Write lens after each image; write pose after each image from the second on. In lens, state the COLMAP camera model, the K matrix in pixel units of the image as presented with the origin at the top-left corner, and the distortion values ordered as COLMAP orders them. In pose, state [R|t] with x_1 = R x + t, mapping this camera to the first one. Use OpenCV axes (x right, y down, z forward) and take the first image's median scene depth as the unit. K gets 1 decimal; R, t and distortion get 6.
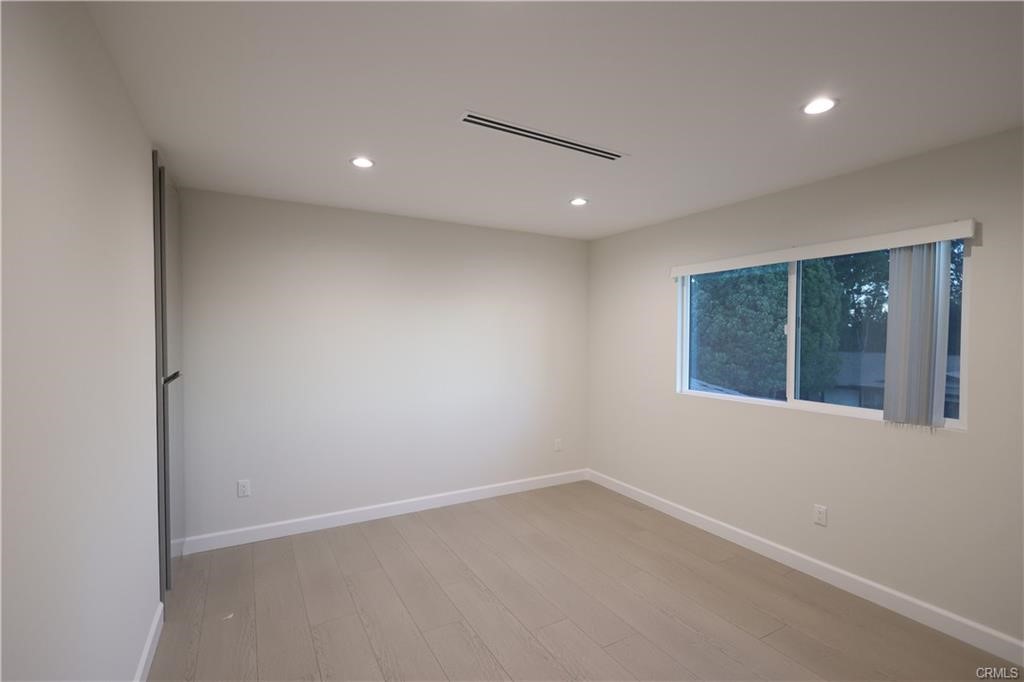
lens RADIAL K [[471.7, 0, 512.9], [0, 471.7, 343.2], [0, 0, 1]] dist [0.001611, 0.000233]
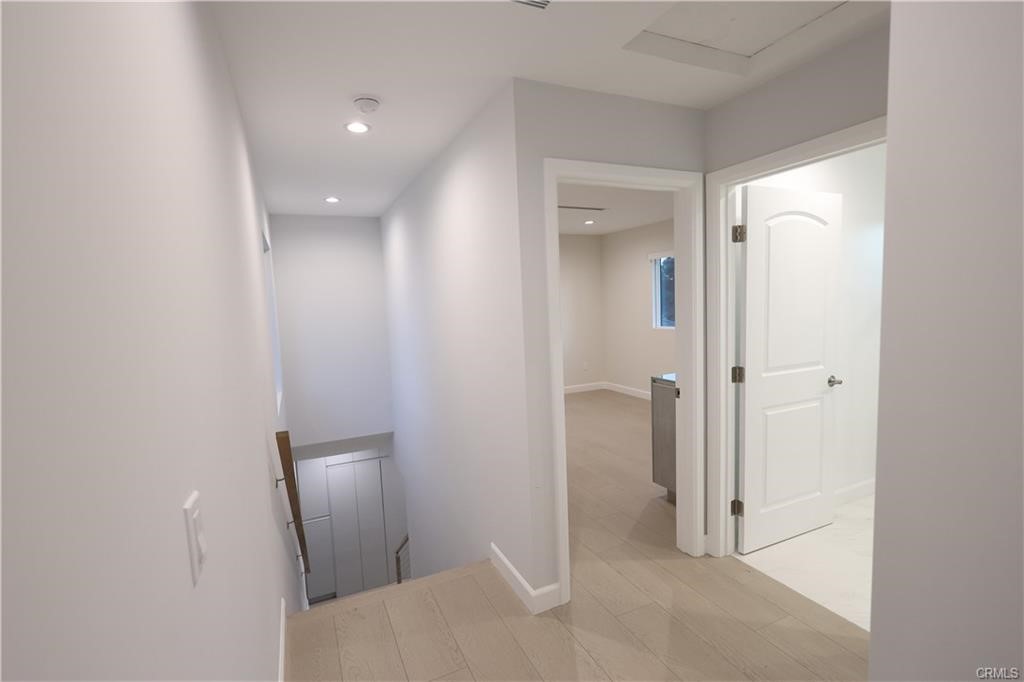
lens RADIAL K [[471.7, 0, 509.2], [0, 471.7, 342.8], [0, 0, 1]] dist [0.001611, 0.000233]
pose [[0.995572, -0.035048, -0.087223, -0.021909], [0.041415, 0.996524, 0.072287, 0.013063], [0.084386, -0.075579, 0.993563, -0.731543]]
